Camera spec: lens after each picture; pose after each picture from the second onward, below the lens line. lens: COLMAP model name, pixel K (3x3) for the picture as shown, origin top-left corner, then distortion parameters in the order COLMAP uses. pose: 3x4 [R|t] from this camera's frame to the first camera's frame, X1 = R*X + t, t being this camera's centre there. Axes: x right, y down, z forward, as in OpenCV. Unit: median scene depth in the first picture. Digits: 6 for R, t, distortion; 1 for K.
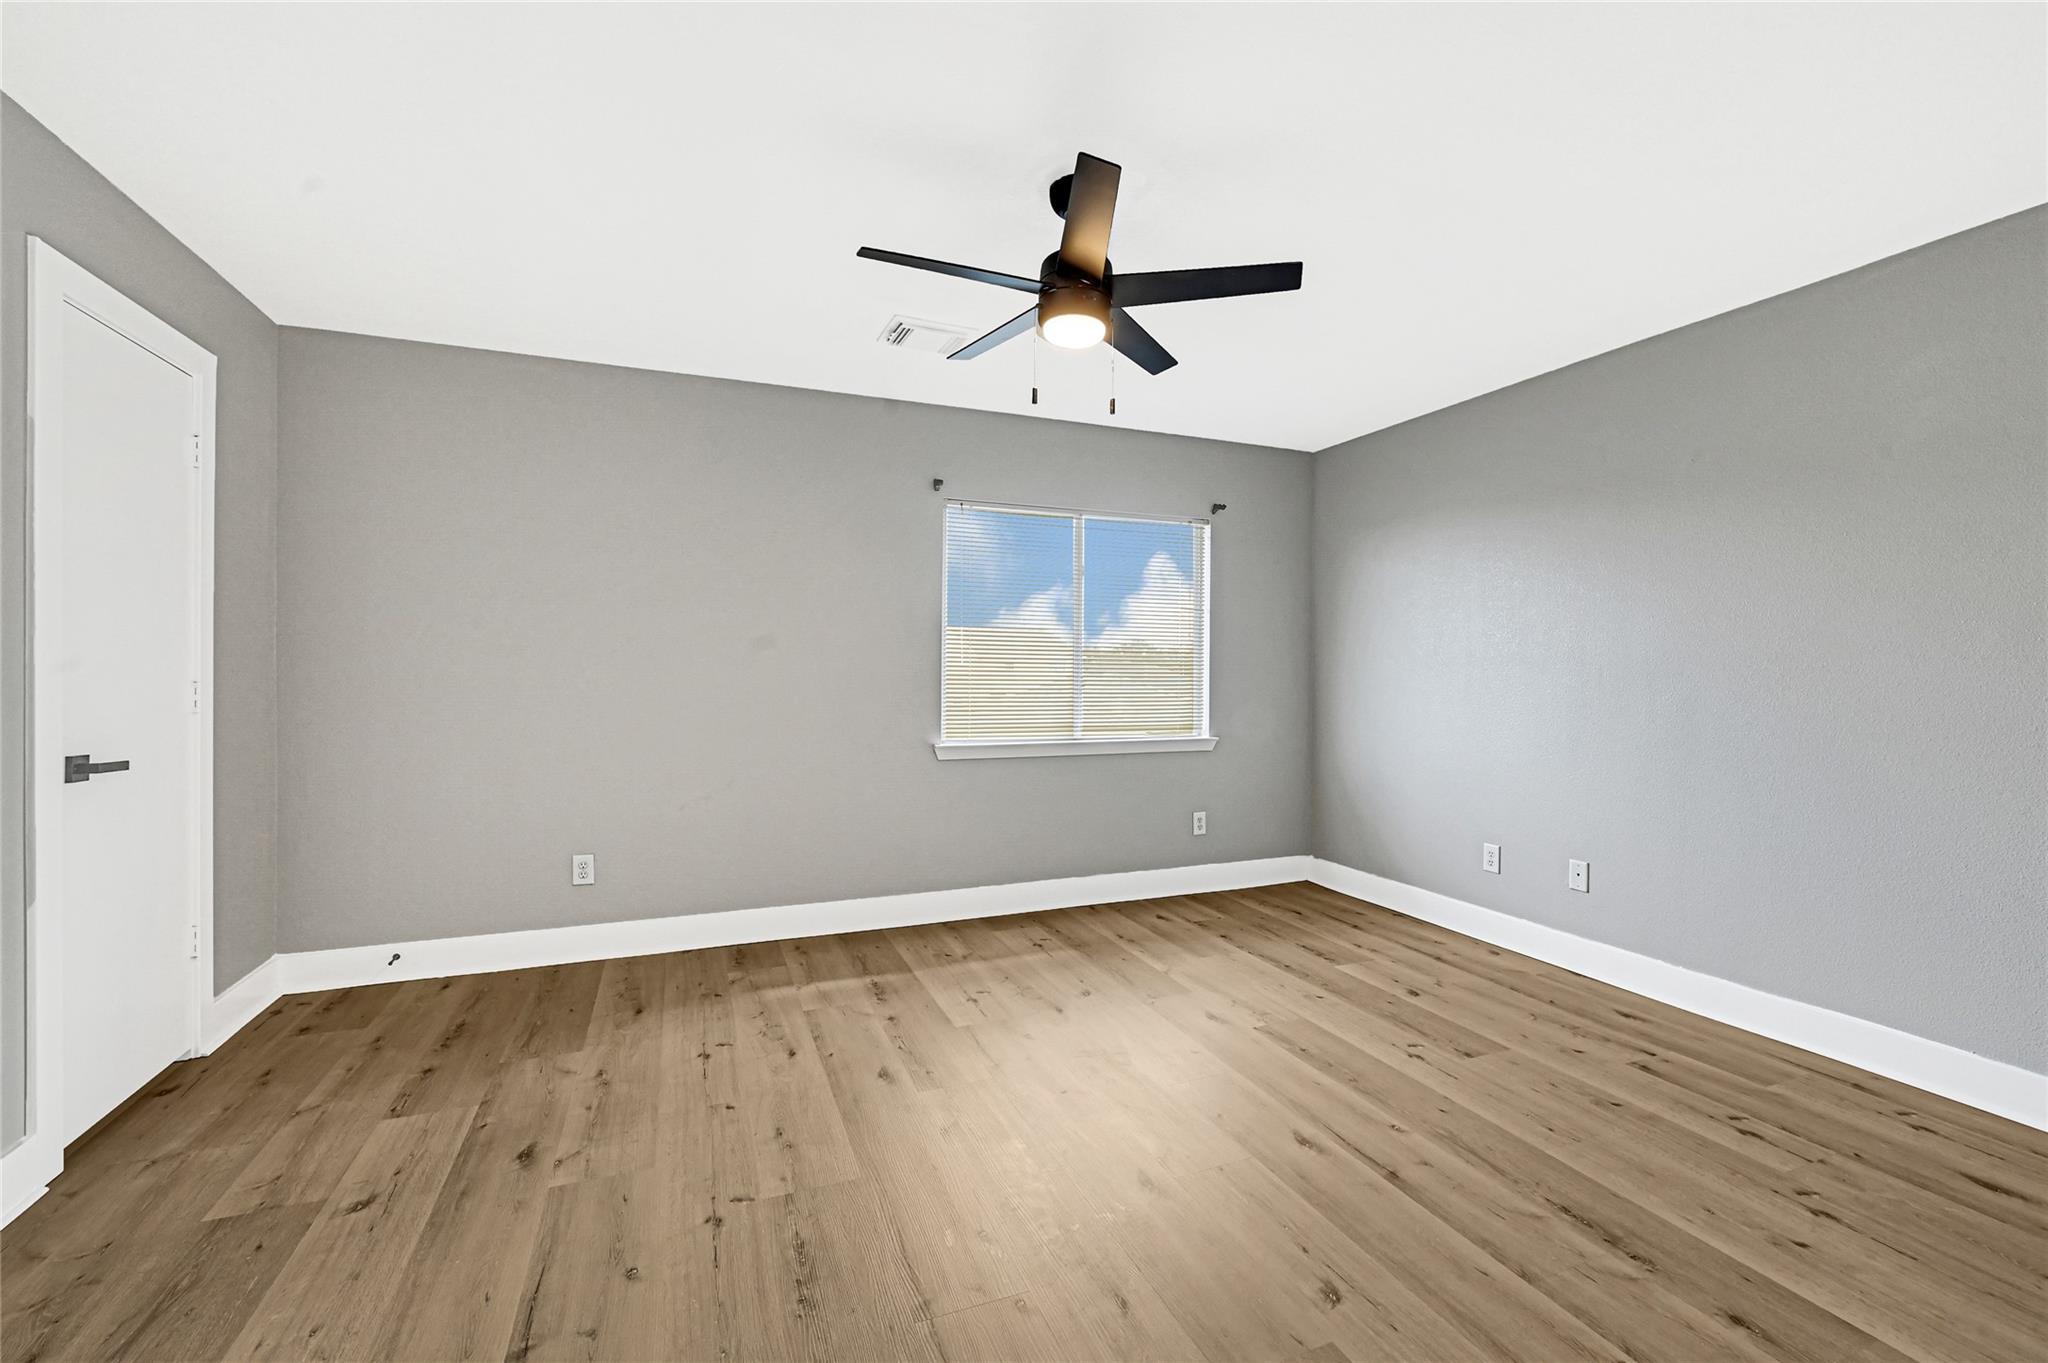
lens RADIAL K [[920.5, 0, 1025.4], [0, 920.5, 666.6], [0, 0, 1]] dist [0.000067, 0.000211]
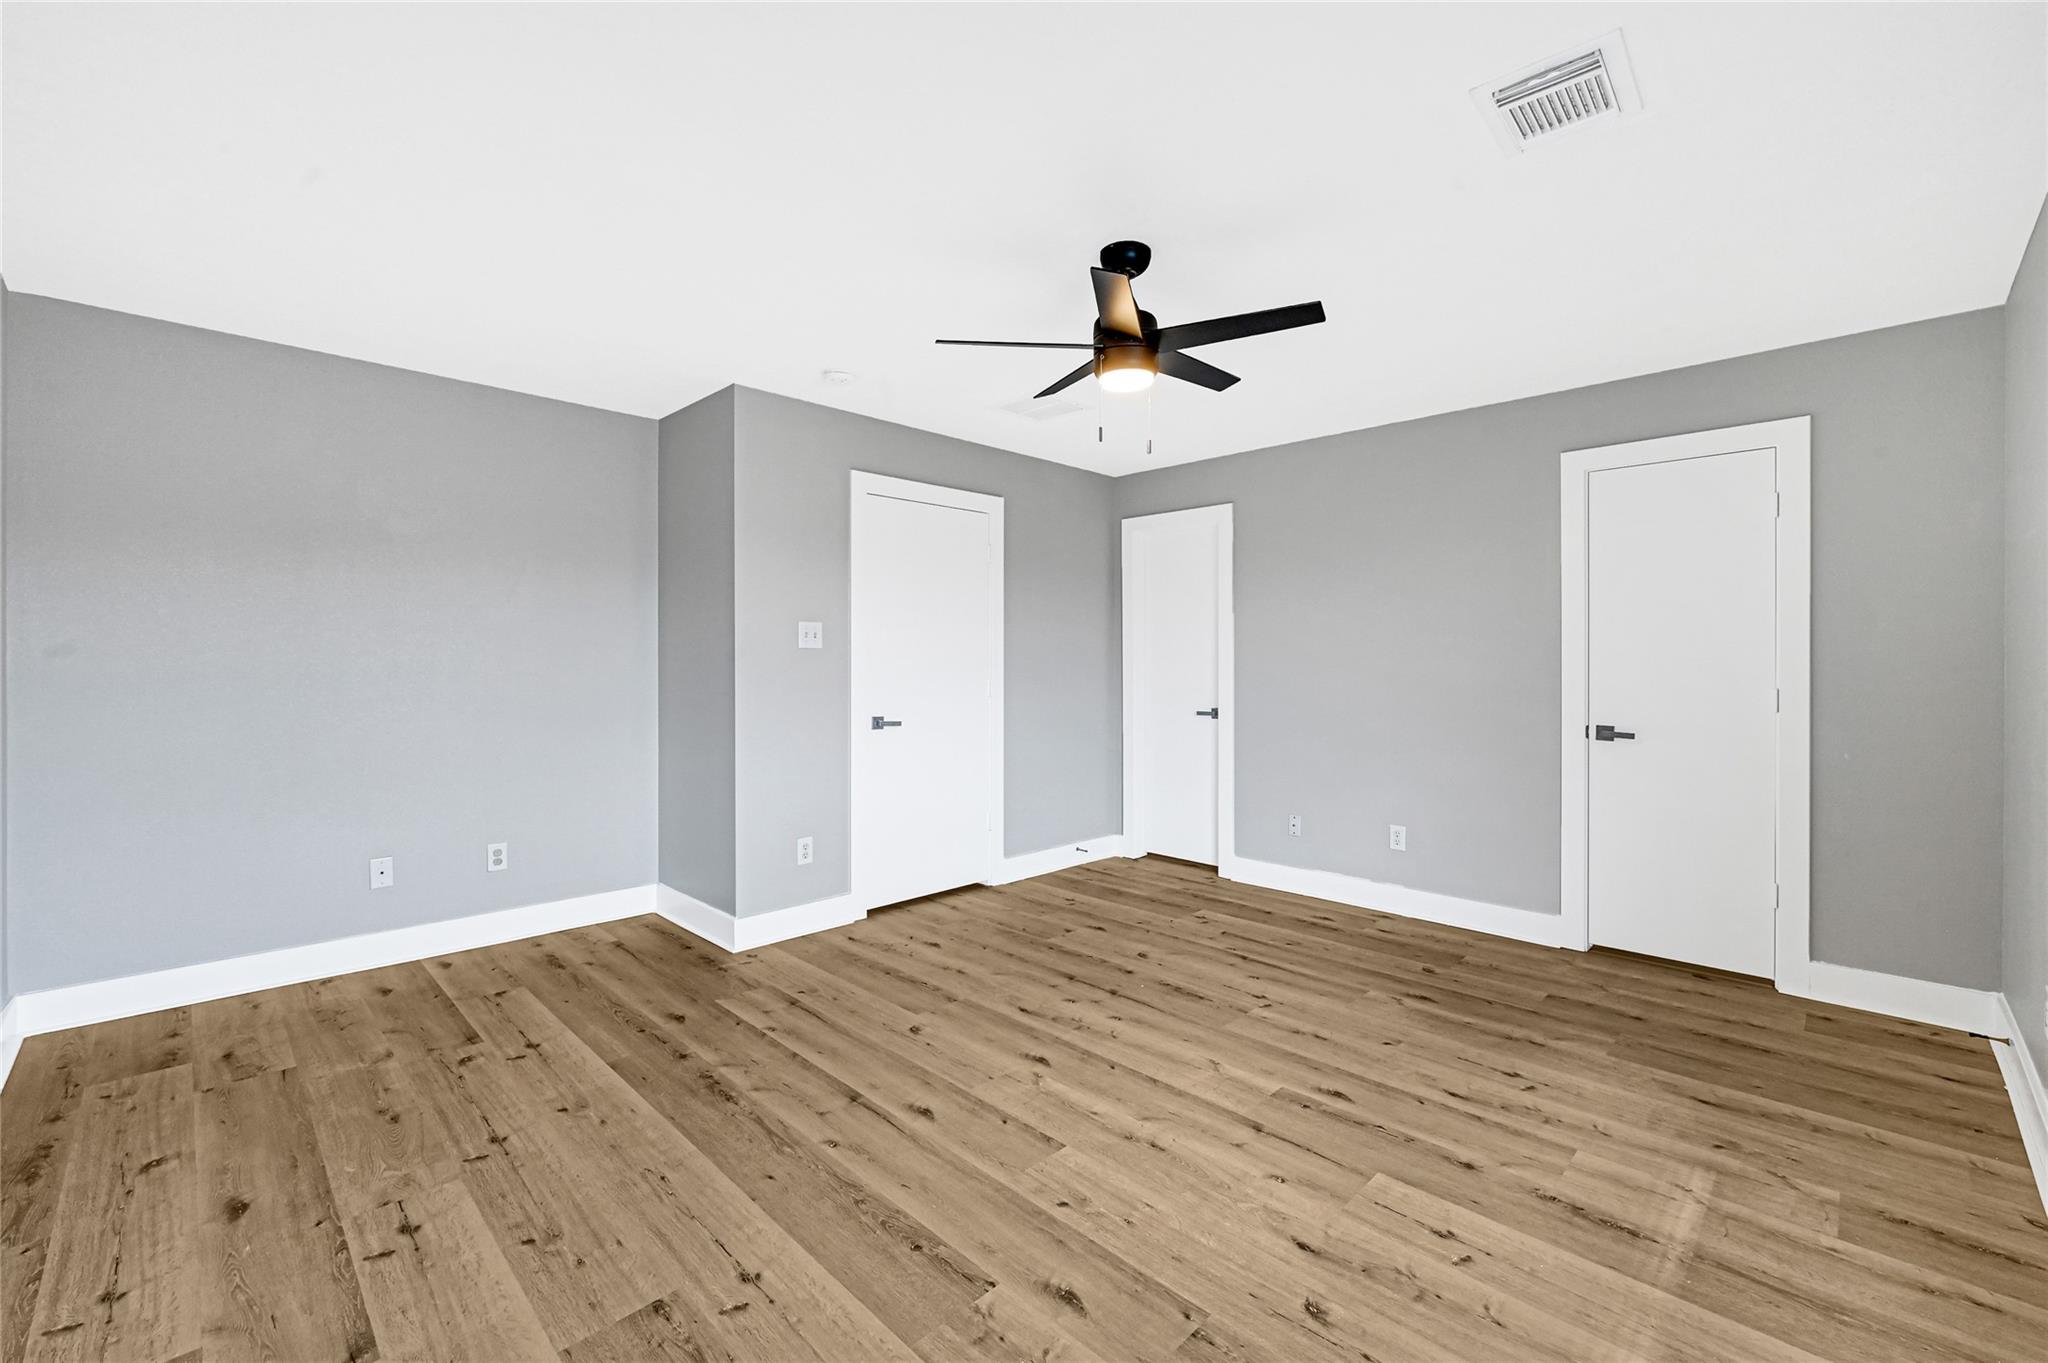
lens RADIAL K [[996.8, 0, 1036.6], [0, 996.8, 654.4], [0, 0, 1]] dist [-0.000826, -0.005159]
pose [[-0.929253, -0.011526, -0.369264, 0.592507], [-0.007793, 0.999902, -0.011599, -0.010847], [0.369362, -0.007901, -0.929252, 2.049418]]
